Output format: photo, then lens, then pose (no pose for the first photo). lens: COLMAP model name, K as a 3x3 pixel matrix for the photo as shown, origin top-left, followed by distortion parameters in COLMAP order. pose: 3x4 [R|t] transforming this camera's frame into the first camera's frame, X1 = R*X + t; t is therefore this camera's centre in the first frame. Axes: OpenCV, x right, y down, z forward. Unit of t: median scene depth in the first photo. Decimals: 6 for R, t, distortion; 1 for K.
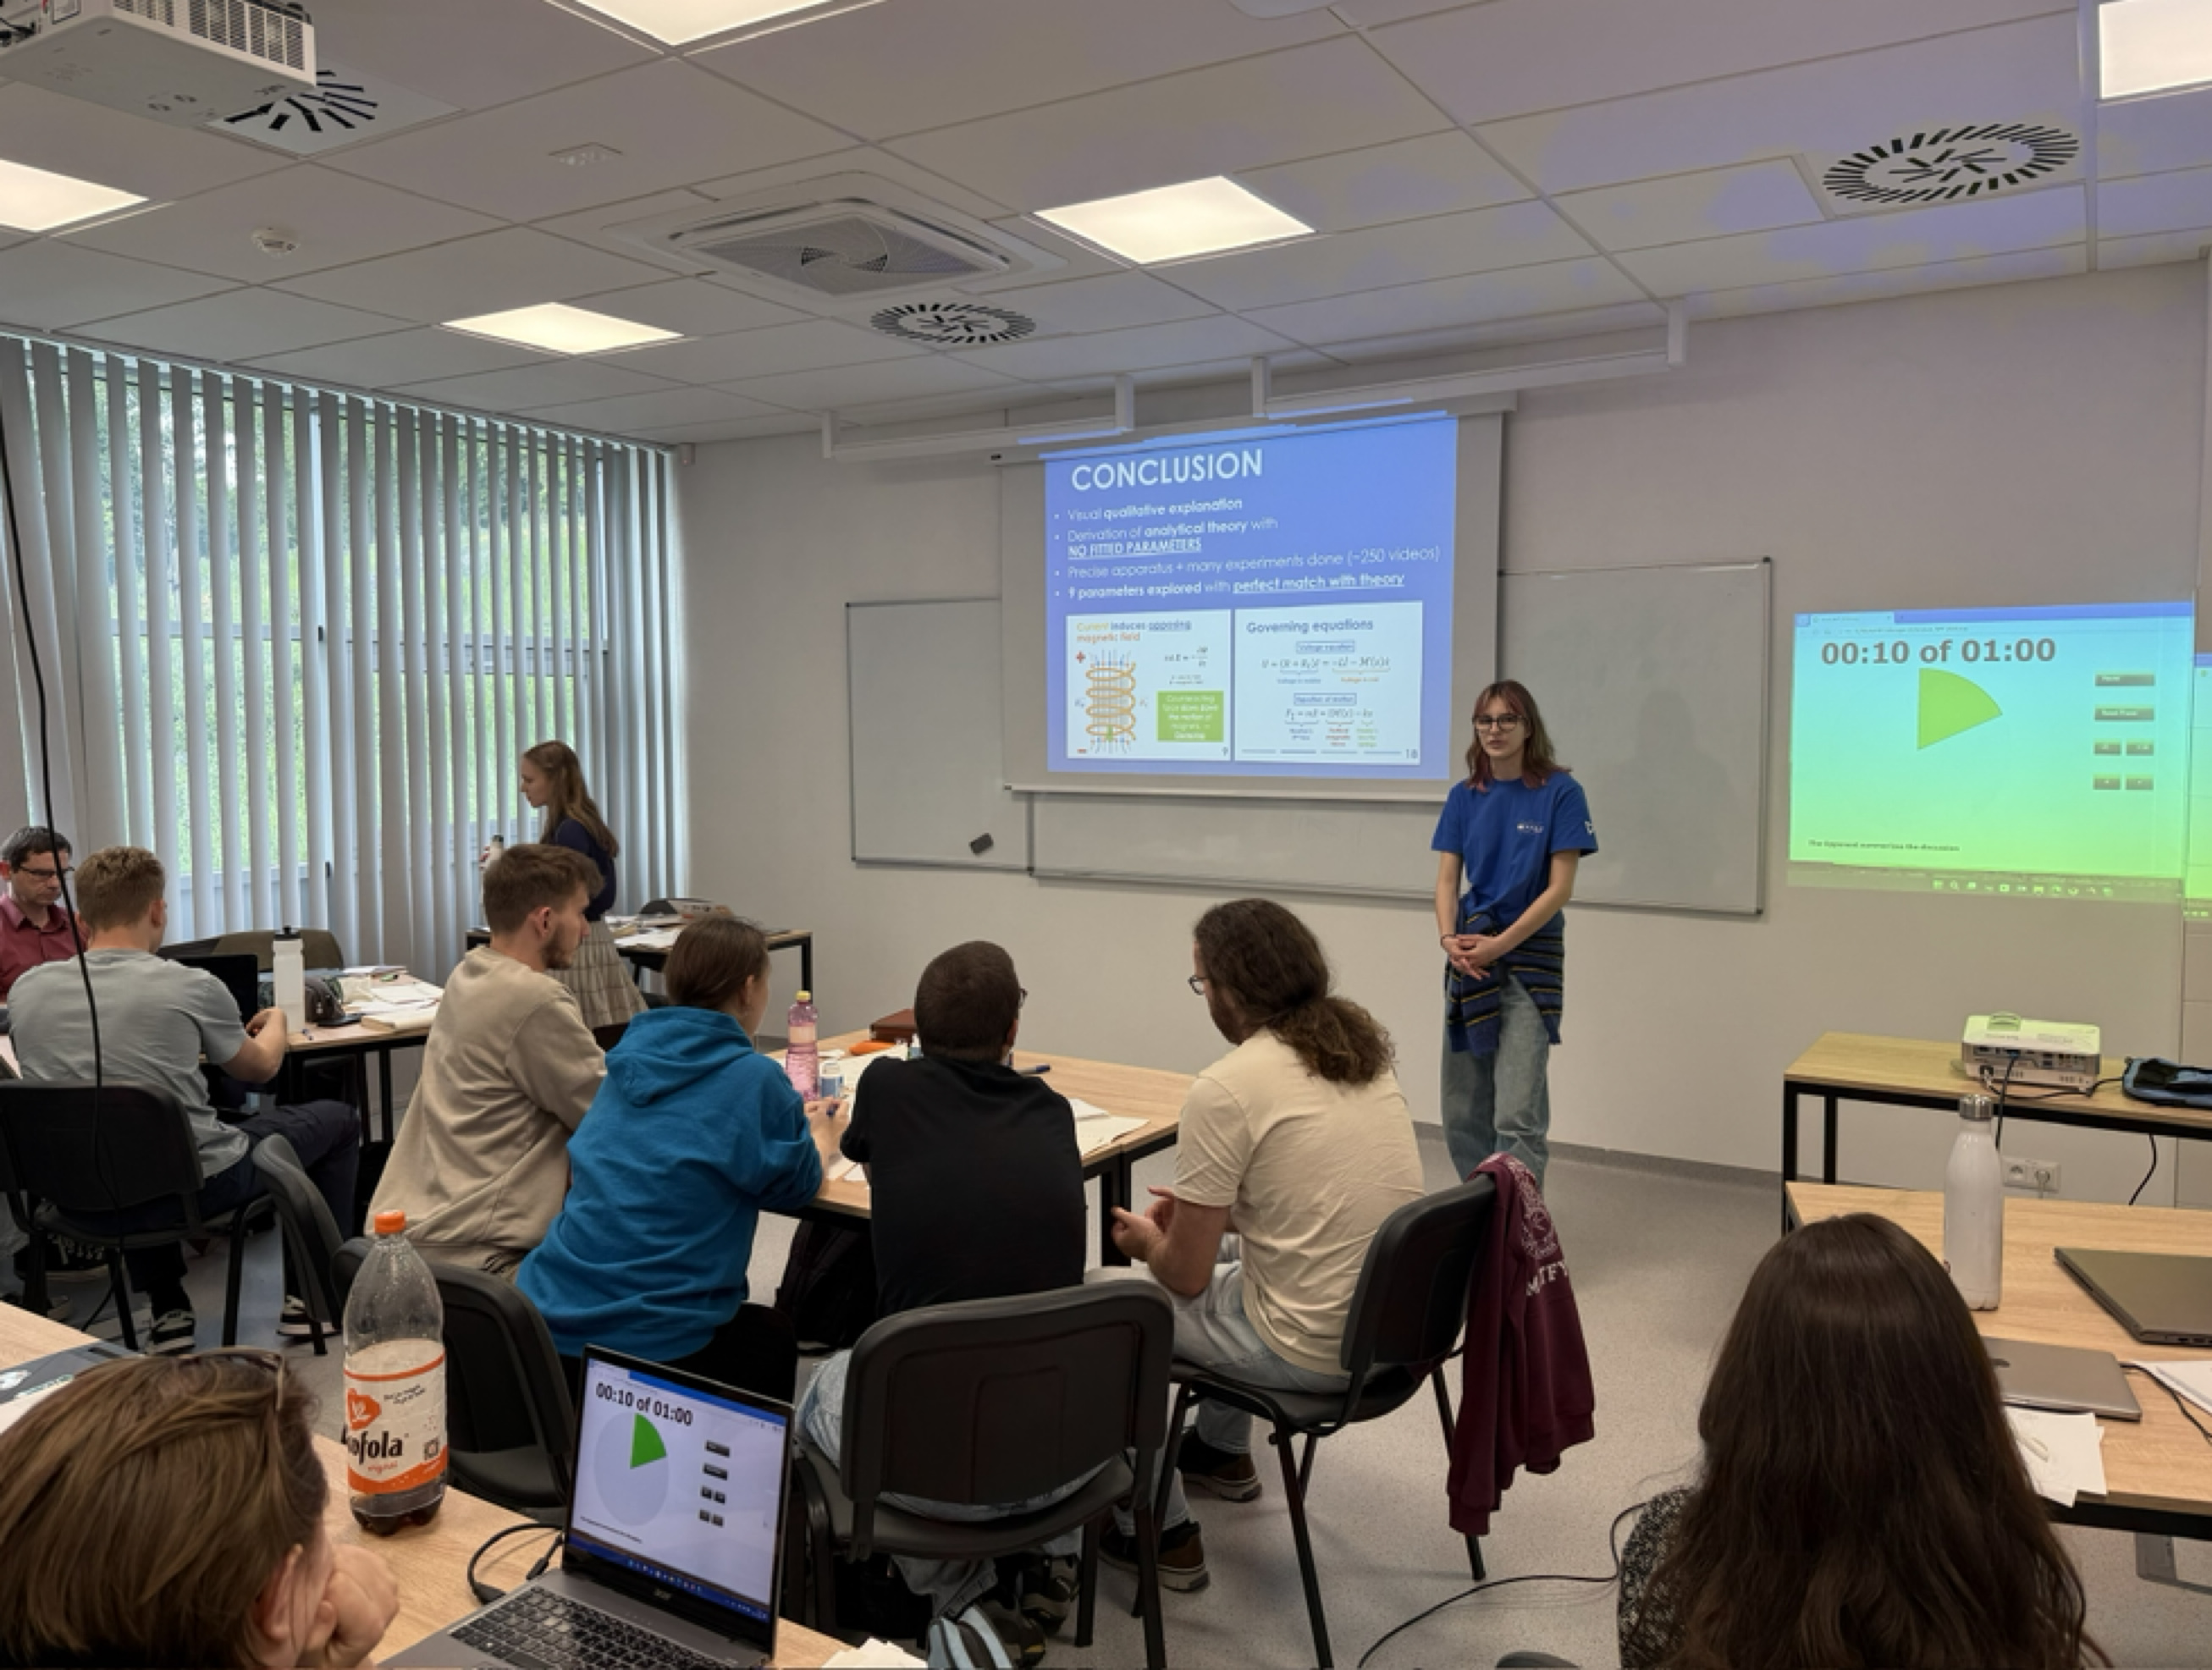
lens RADIAL K [[1614.4, 0, 1106.0], [0, 1614.4, 835.0], [0, 0, 1]] dist [0.026845, -0.008274]
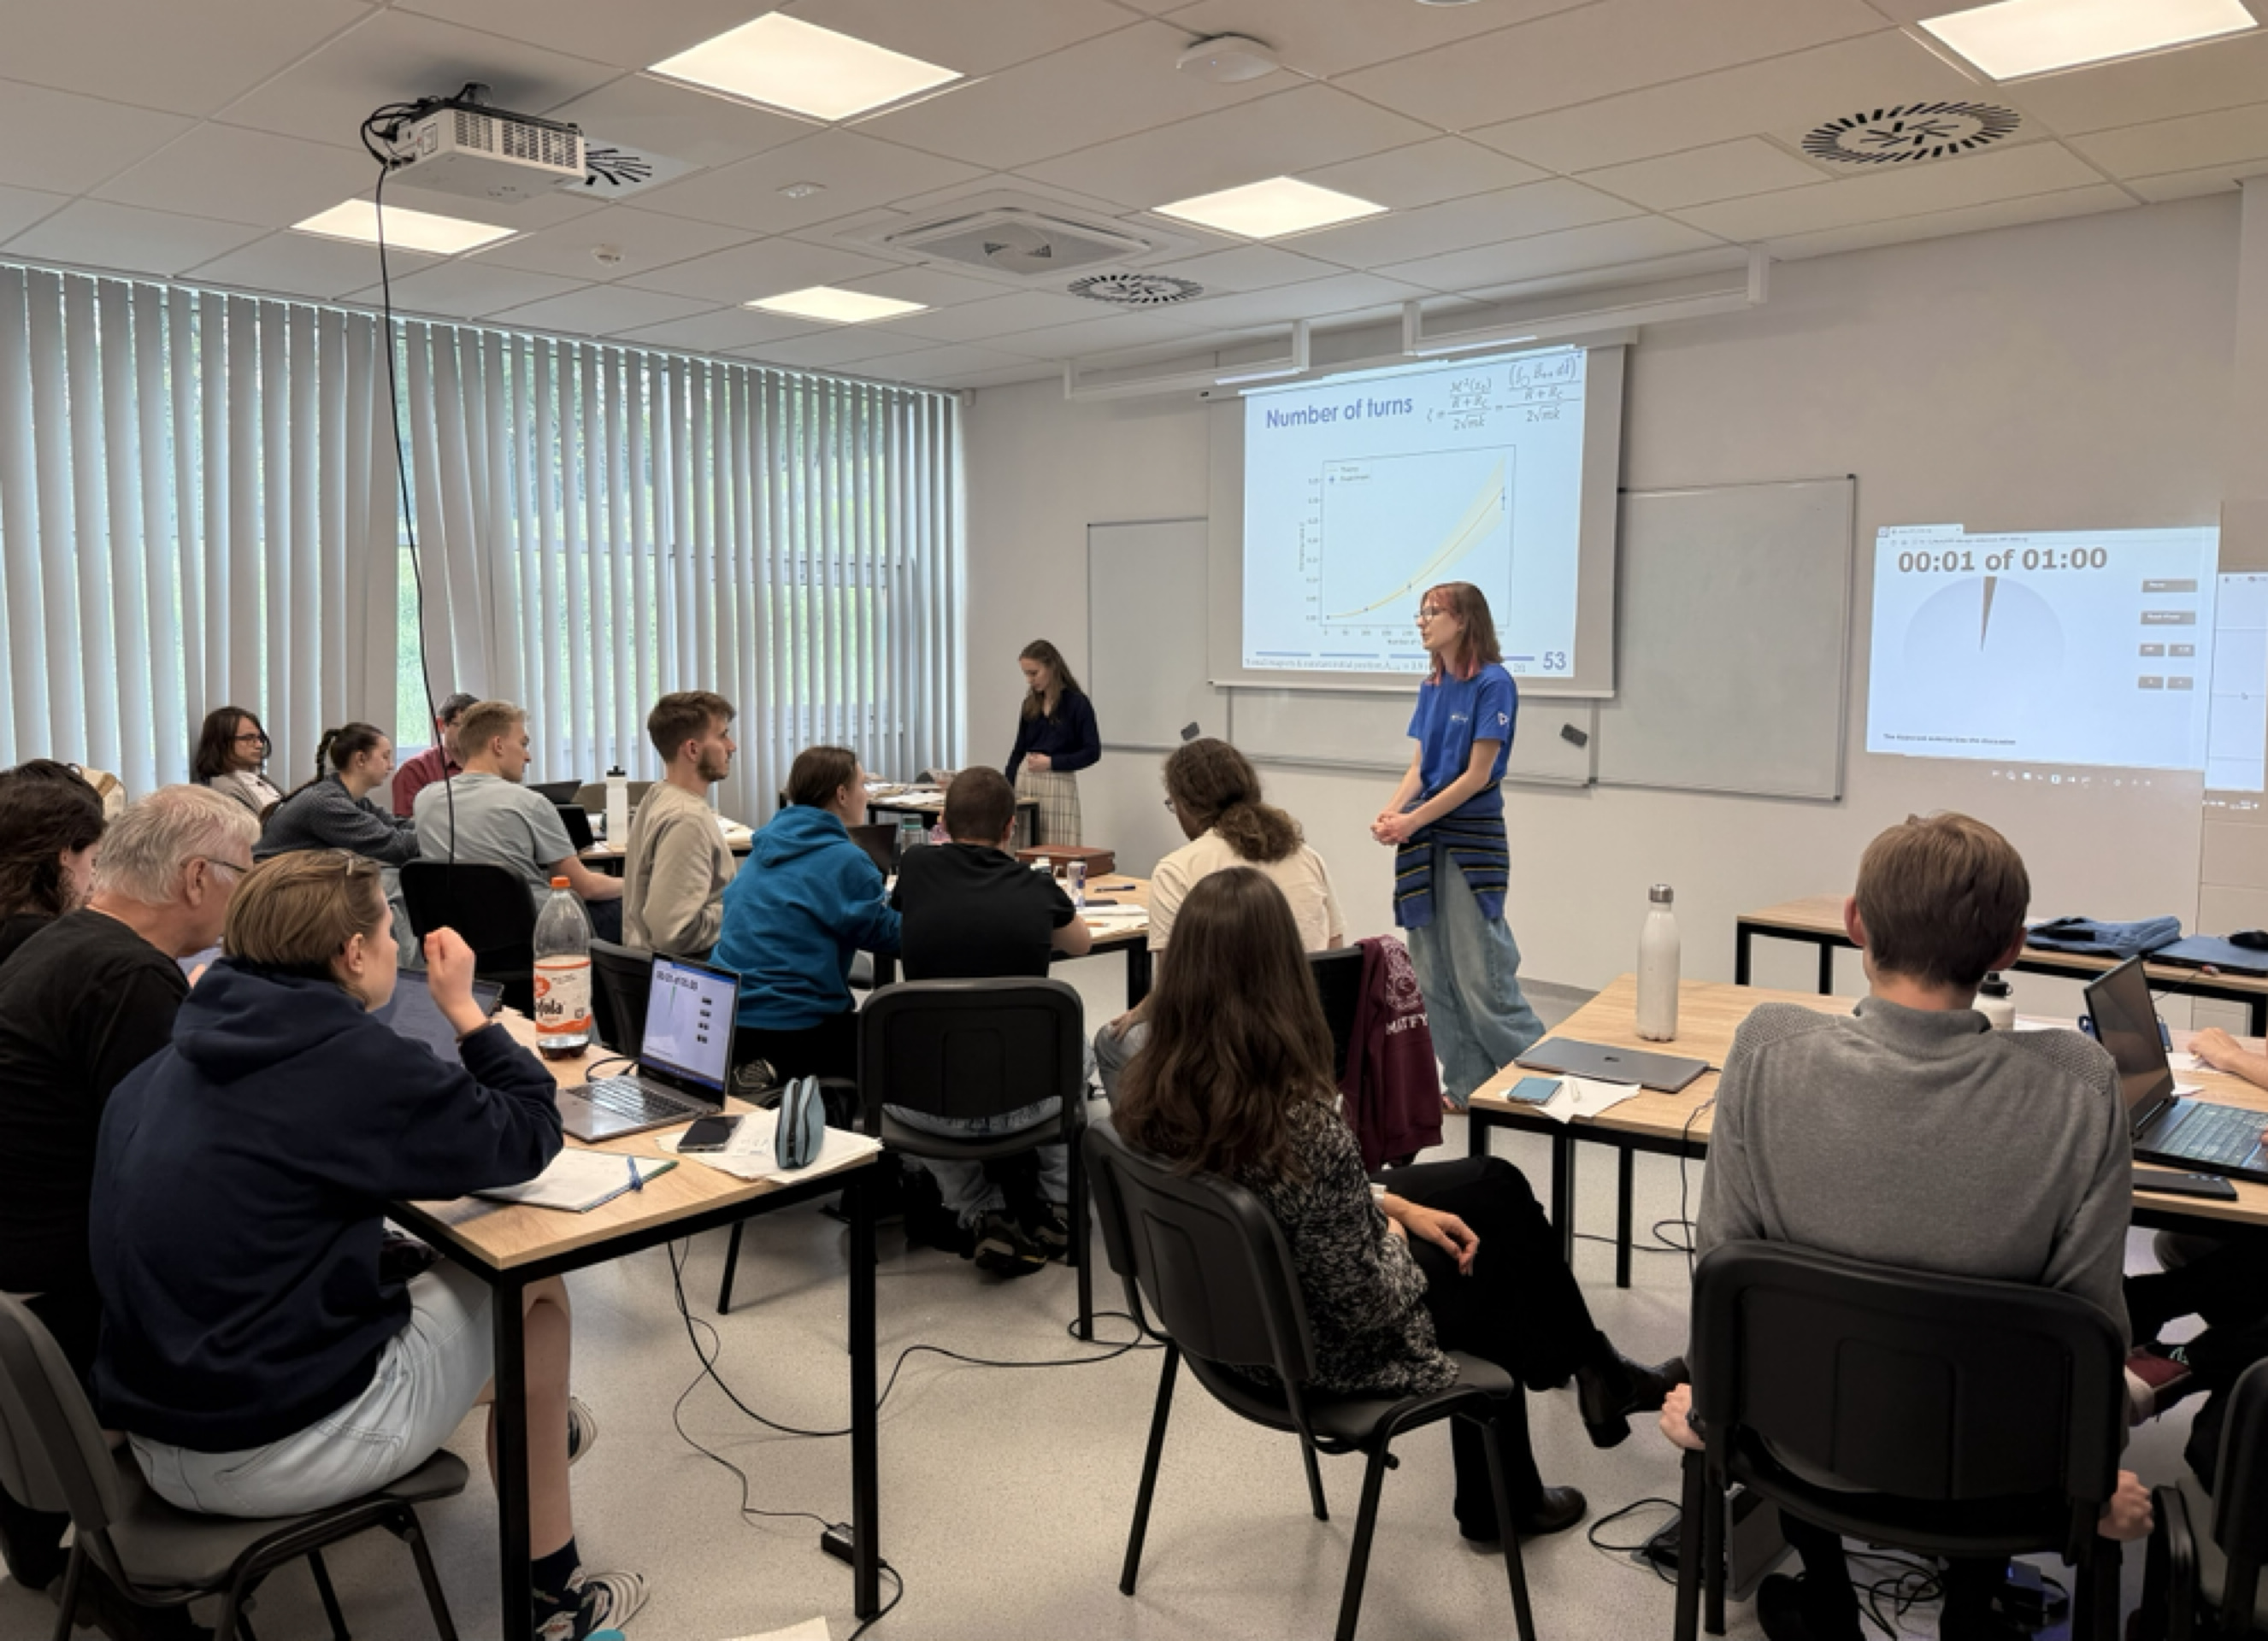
lens RADIAL K [[1611.4, 0, 1134.0], [0, 1611.4, 820.5], [0, 0, 1]] dist [0.060548, -0.044056]
pose [[0.975899, 0.032441, -0.215796, 0.189506], [-0.023185, 0.998705, 0.045287, 0.025294], [0.216986, -0.039193, 0.975388, -0.201369]]
